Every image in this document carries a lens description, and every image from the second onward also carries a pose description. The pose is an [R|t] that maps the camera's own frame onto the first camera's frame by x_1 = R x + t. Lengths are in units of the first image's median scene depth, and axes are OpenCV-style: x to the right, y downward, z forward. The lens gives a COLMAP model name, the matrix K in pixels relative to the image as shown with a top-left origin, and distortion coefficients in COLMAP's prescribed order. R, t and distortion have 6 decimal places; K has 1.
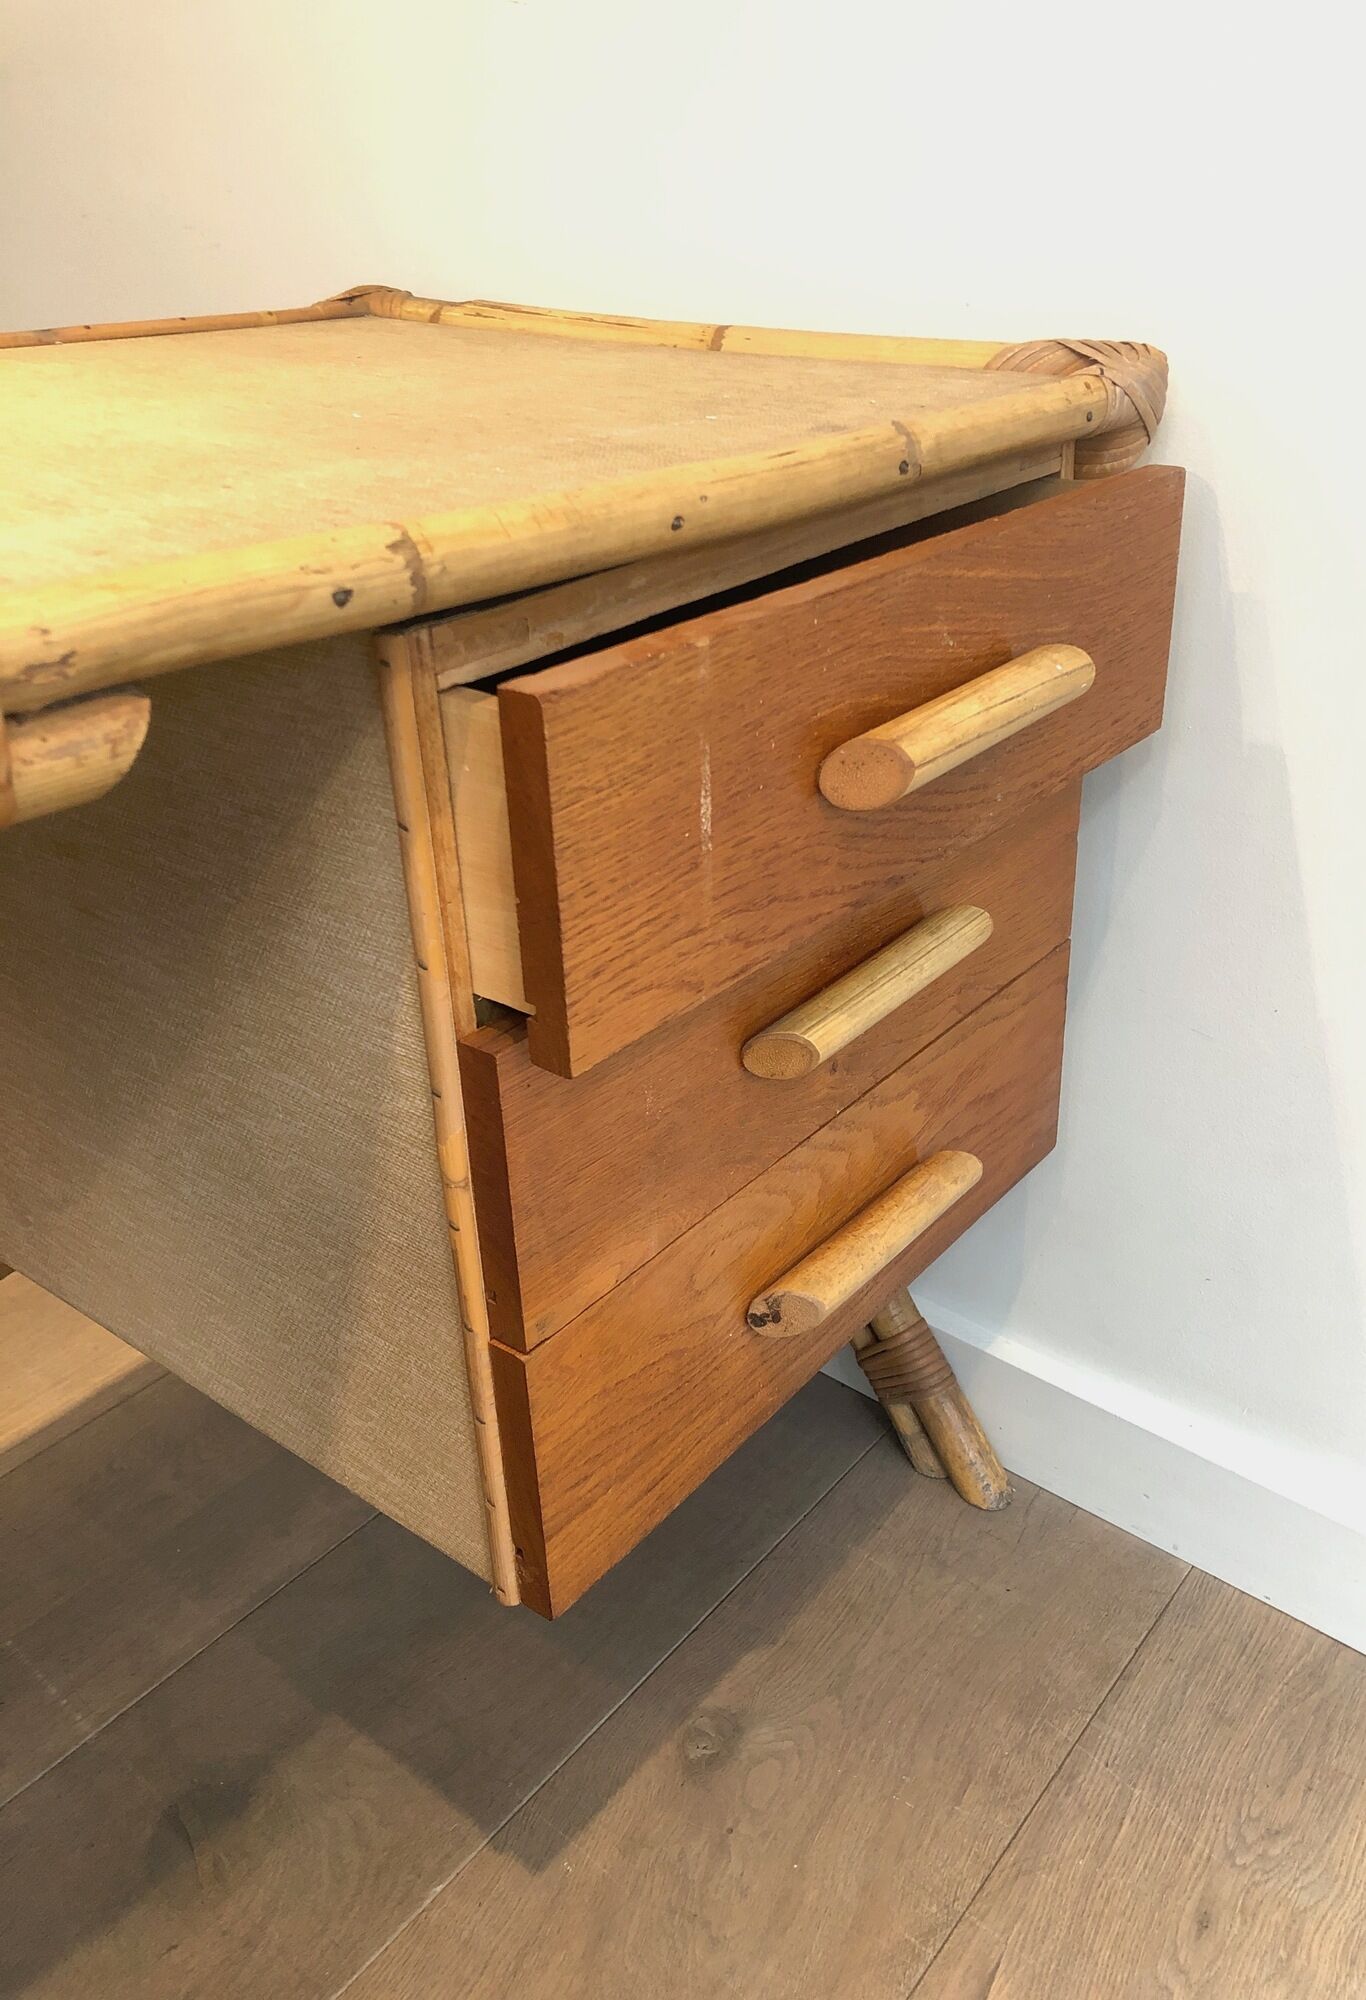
lens RADIAL K [[1652.1, 0, 727.8], [0, 1652.1, 974.2], [0, 0, 1]] dist [0.038447, -0.013040]
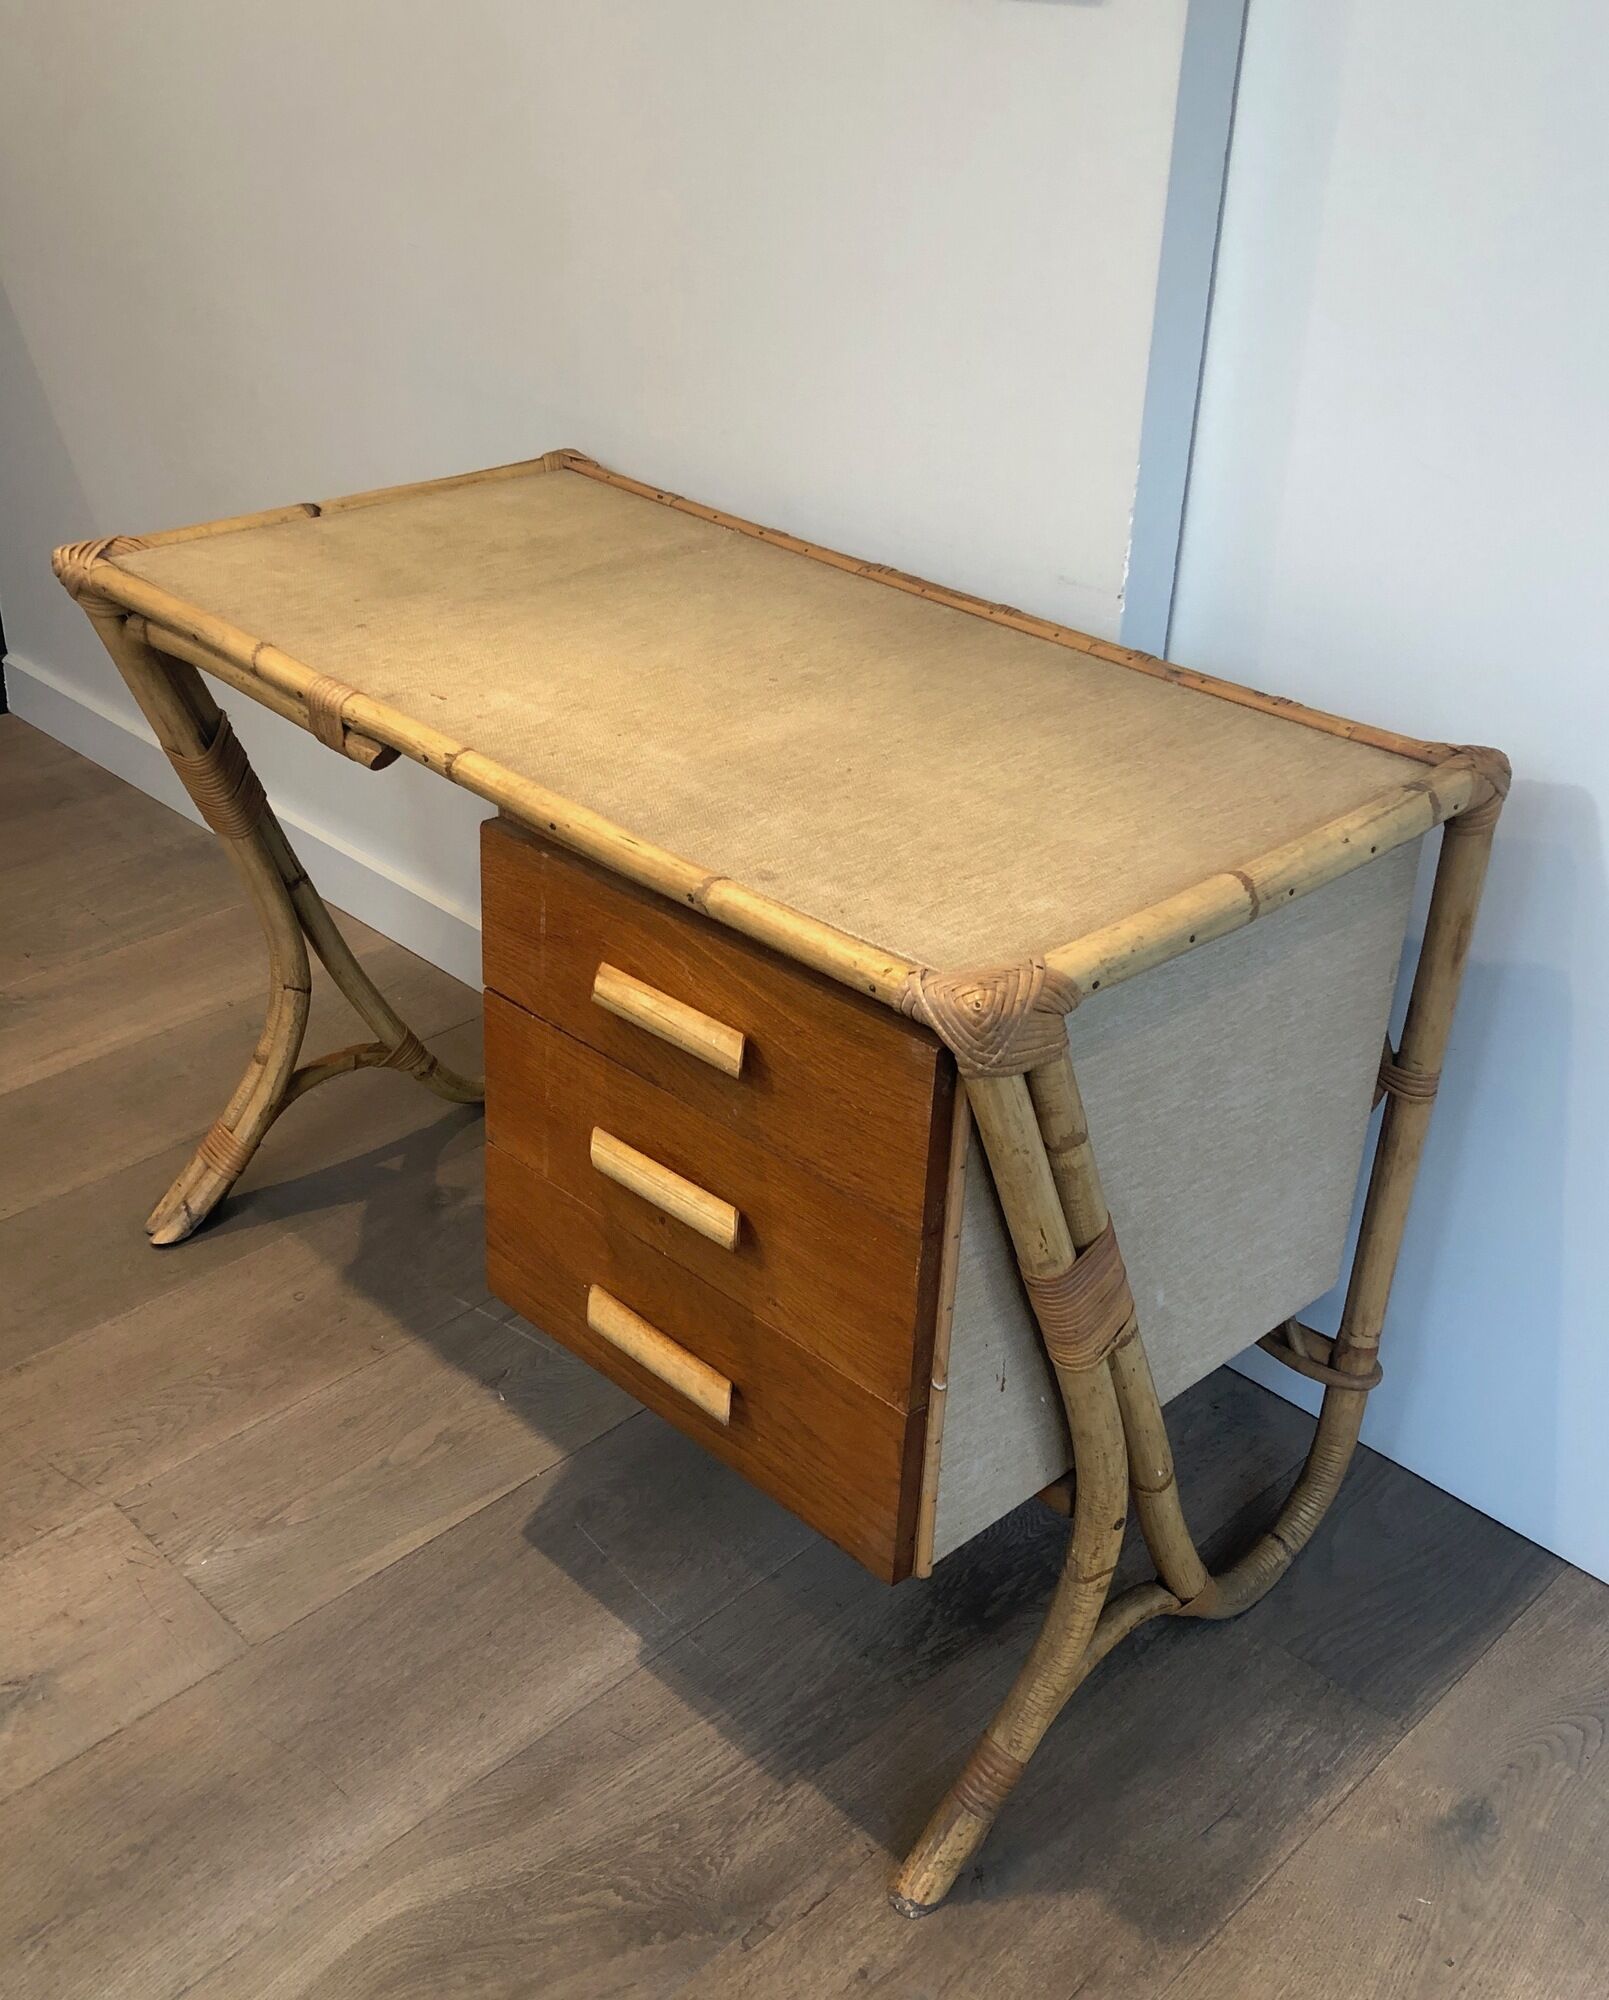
lens RADIAL K [[2066.7, 0, 683.0], [0, 2066.7, 942.7], [0, 0, 1]] dist [0.032935, 0.000000]
pose [[-0.170623, 0.449214, -0.876981, 1.656904], [-0.465673, 0.747601, 0.473542, -1.071902], [0.868353, 0.489183, 0.081629, 0.750293]]
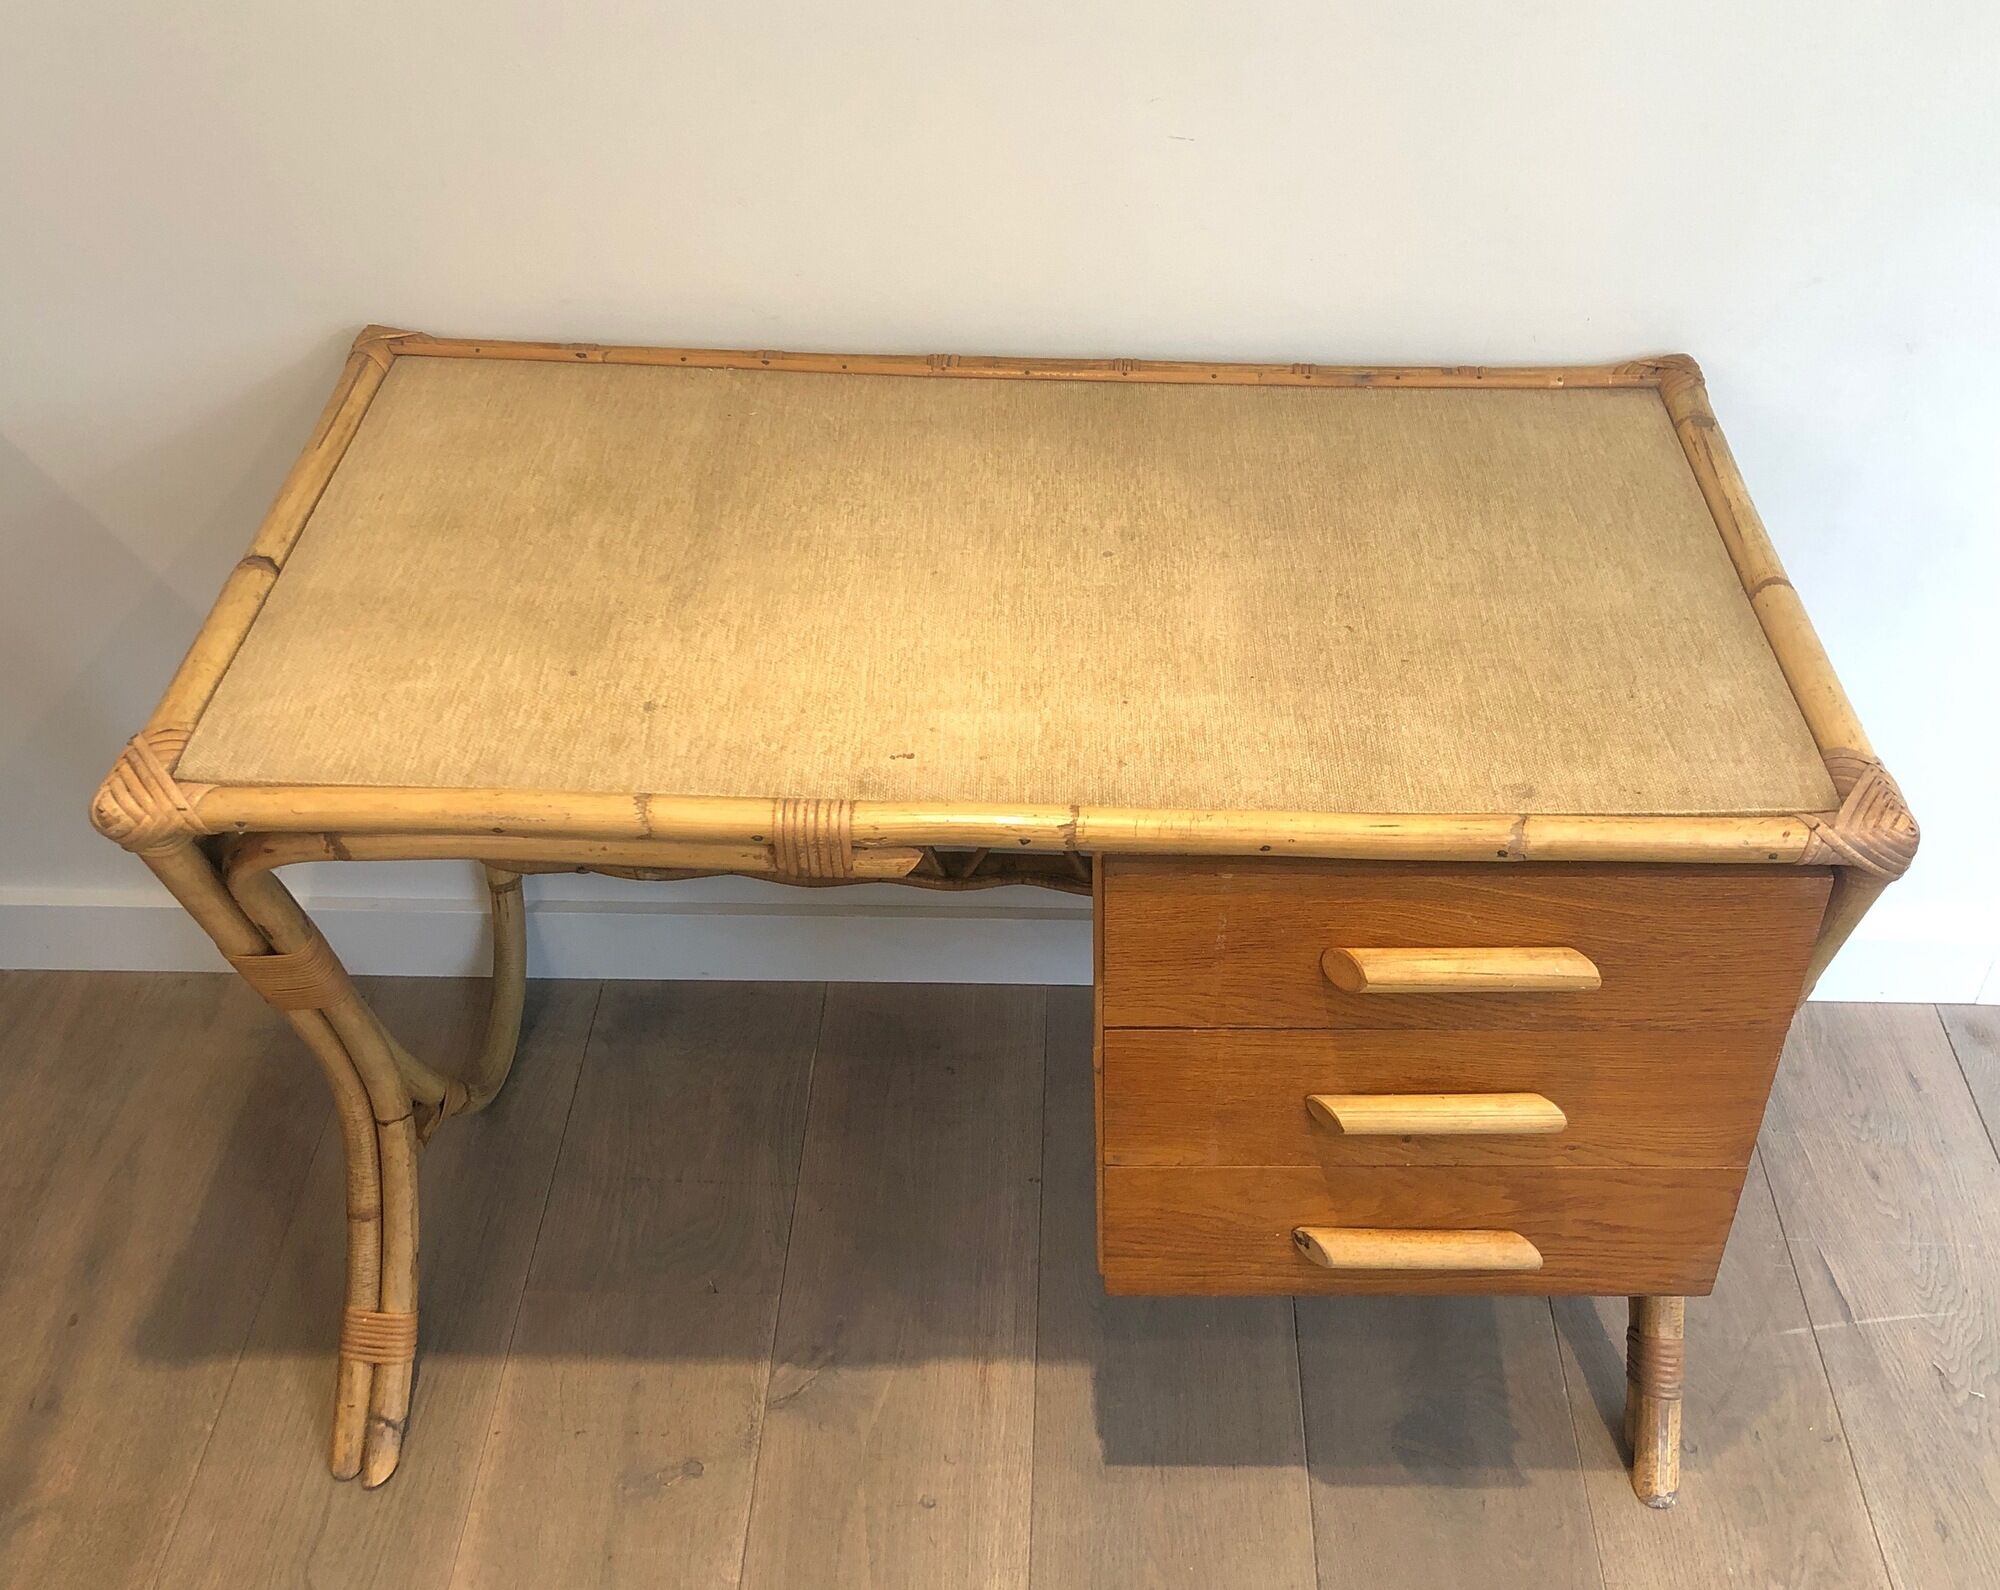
lens RADIAL K [[2060.9, 0, 1053.7], [0, 2060.9, 806.6], [0, 0, 1]] dist [0.039780, 0.000000]
pose [[0.604602, 0.516451, -0.606411, 0.858064], [-0.365384, 0.856316, 0.364989, -0.772482], [0.707778, 0.000900, 0.706434, -0.538258]]
